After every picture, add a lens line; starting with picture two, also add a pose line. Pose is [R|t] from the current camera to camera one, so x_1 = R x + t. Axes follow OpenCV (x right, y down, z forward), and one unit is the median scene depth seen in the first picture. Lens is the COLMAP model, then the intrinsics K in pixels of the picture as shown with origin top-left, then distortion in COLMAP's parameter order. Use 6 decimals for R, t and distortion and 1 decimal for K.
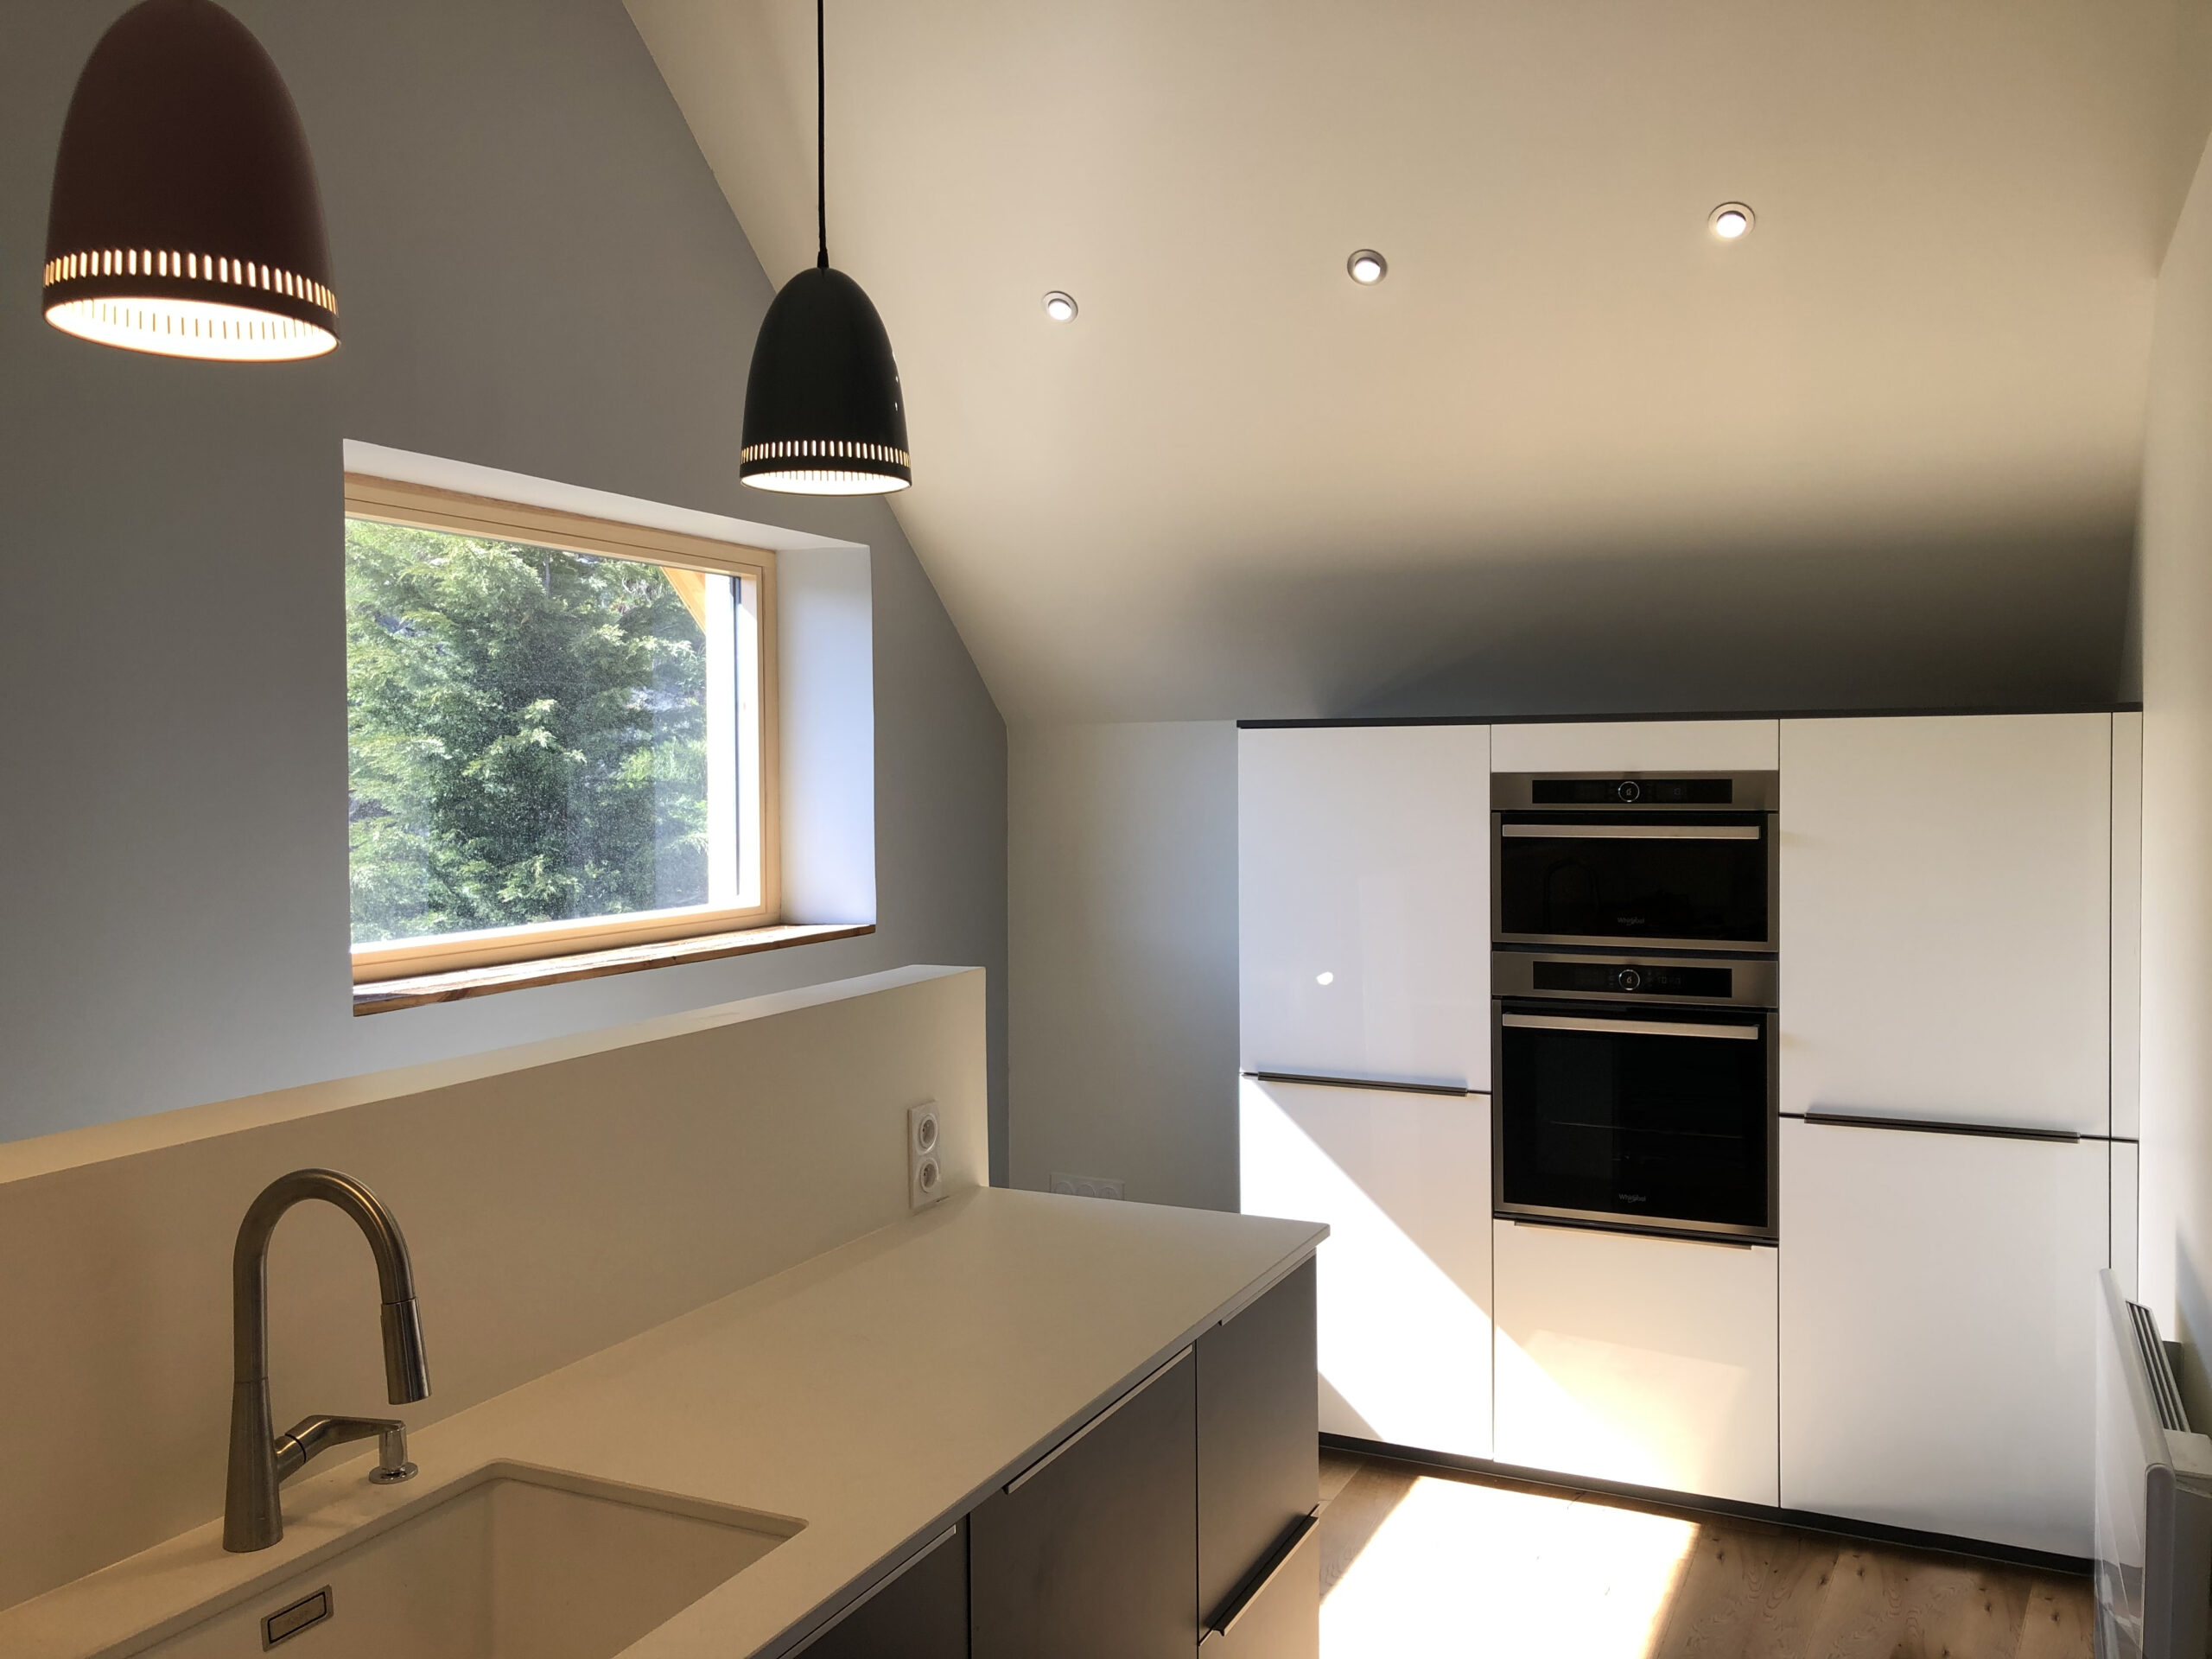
lens RADIAL K [[1795.3, 0, 1106.0], [0, 1795.3, 829.5], [0, 0, 1]] dist [0.082637, -0.070997]
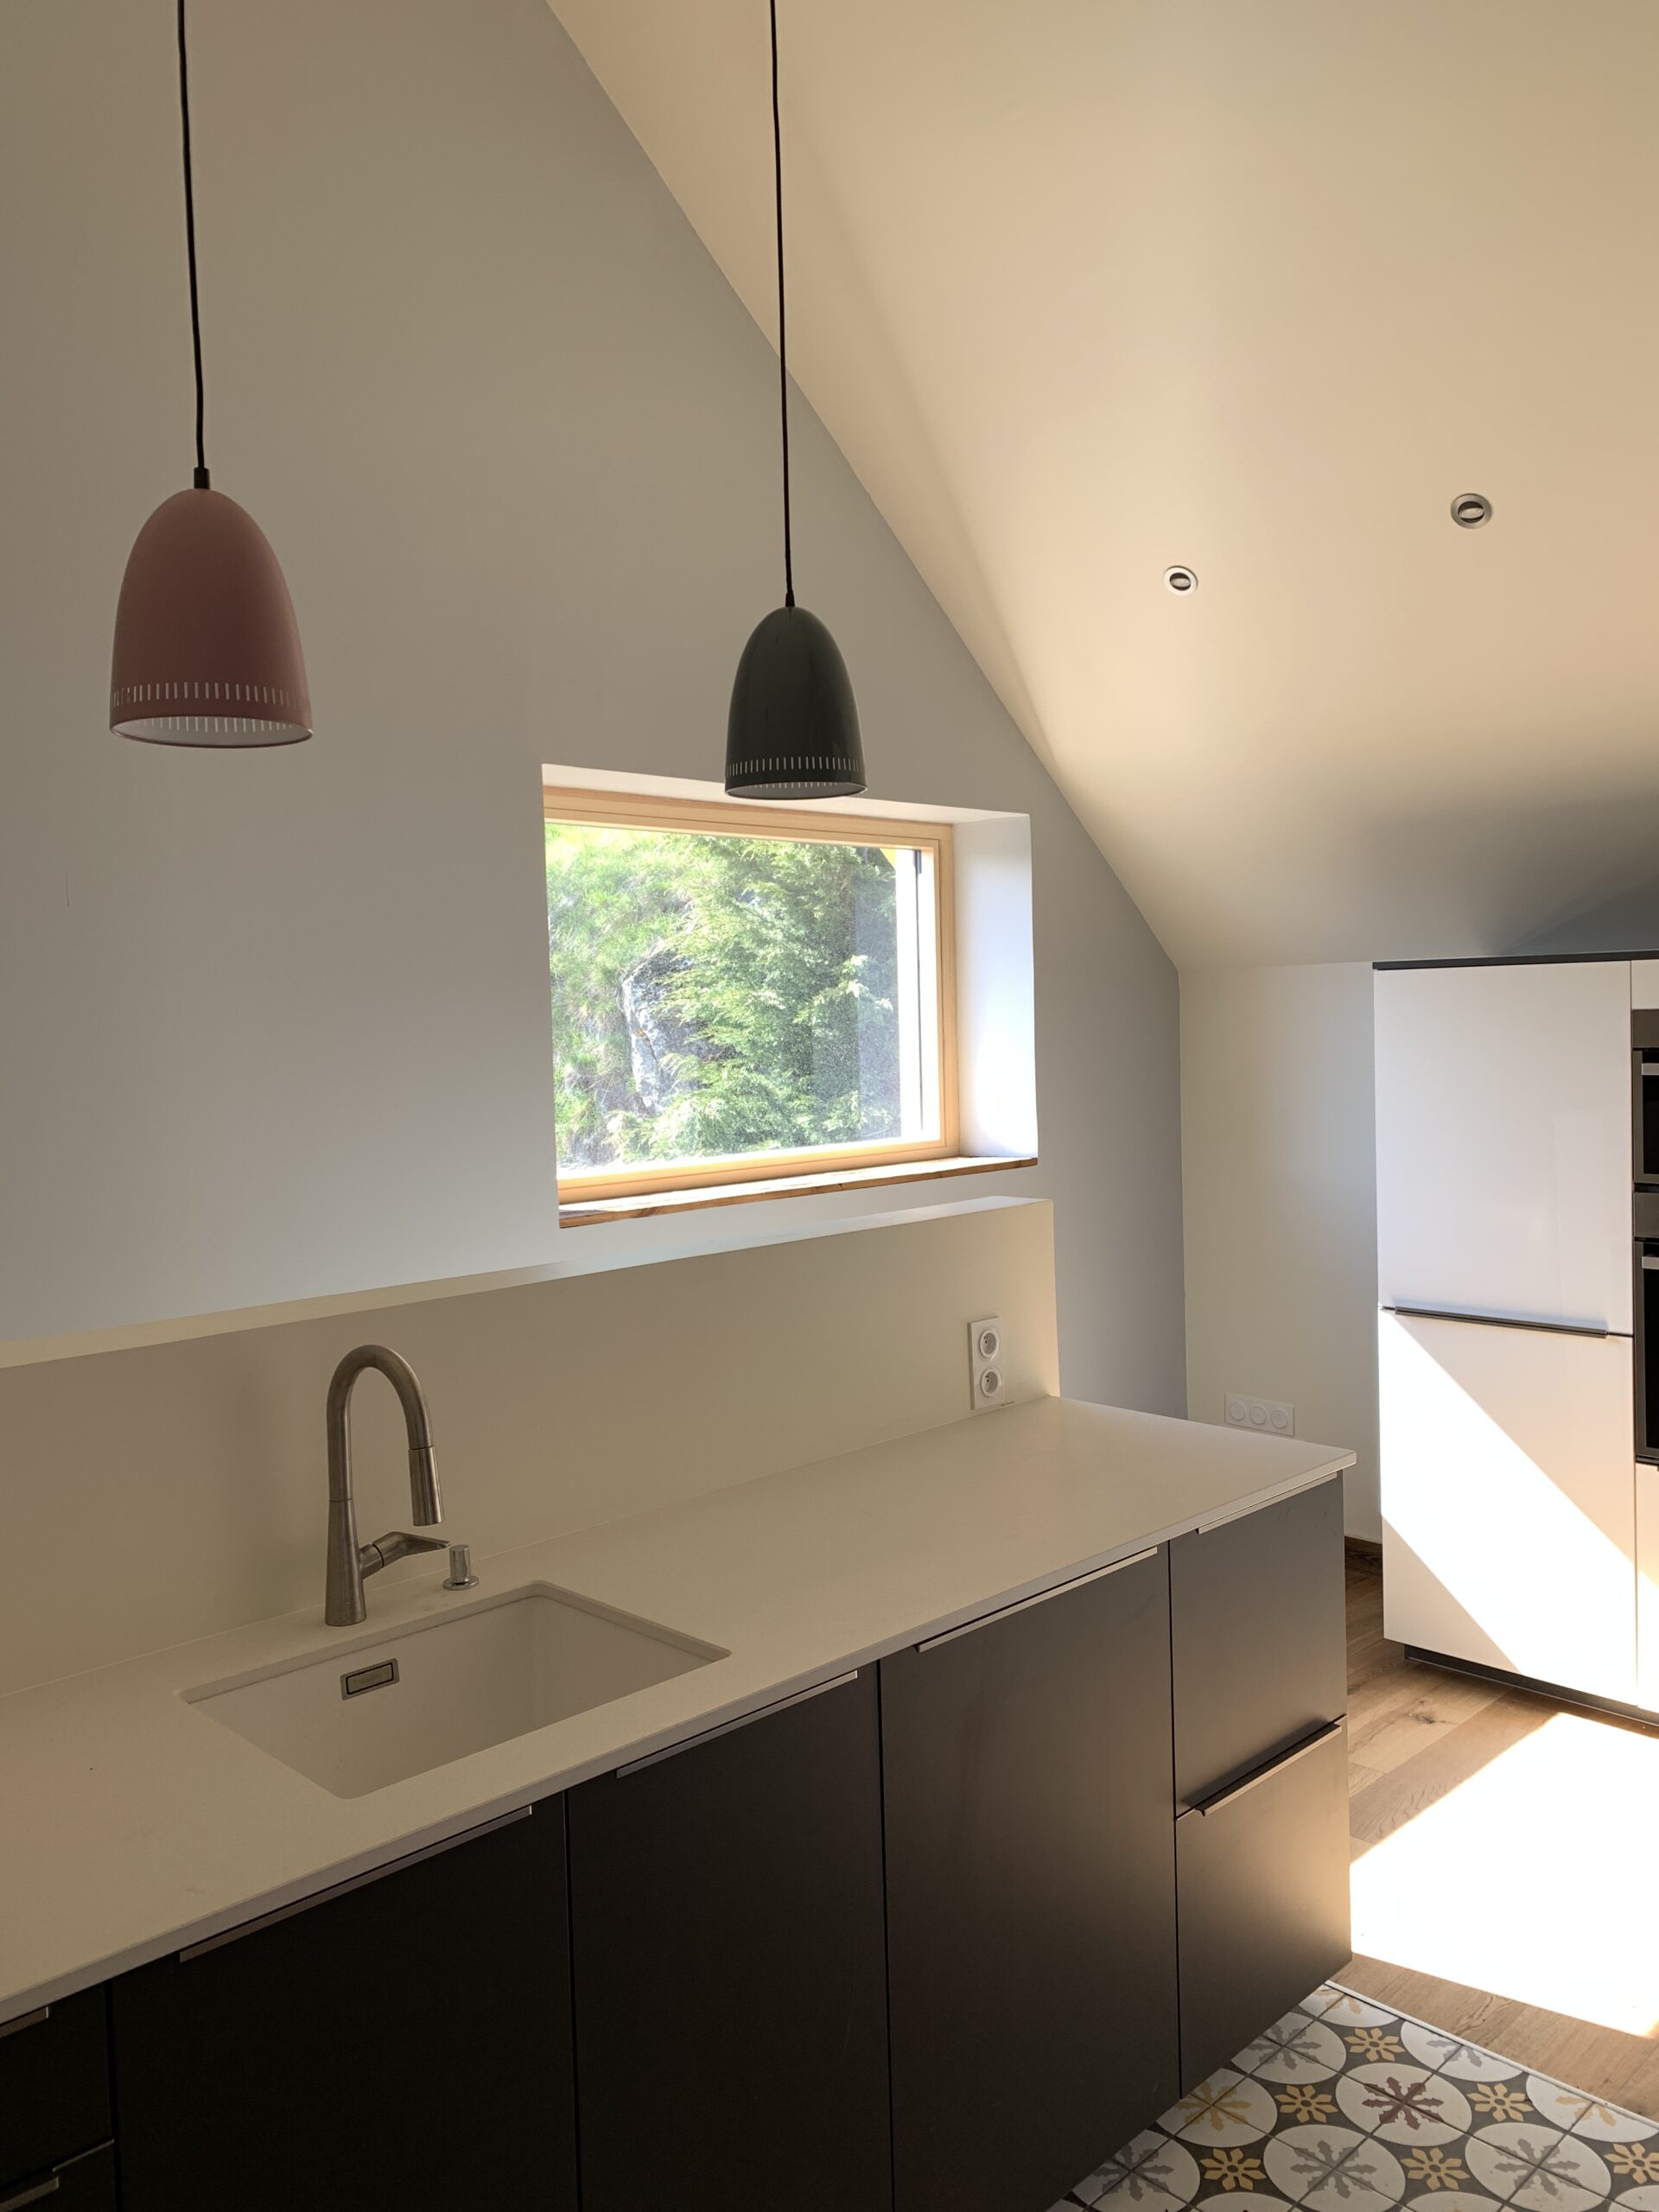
lens RADIAL K [[1675.9, 0, 834.0], [0, 1675.9, 1100.9], [0, 0, 1]] dist [0.162719, -0.370366]
pose [[0.938894, -0.001820, -0.344202, 0.107993], [0.009652, 0.999732, 0.021040, -0.004931], [0.344071, -0.023076, 0.938660, -0.014258]]
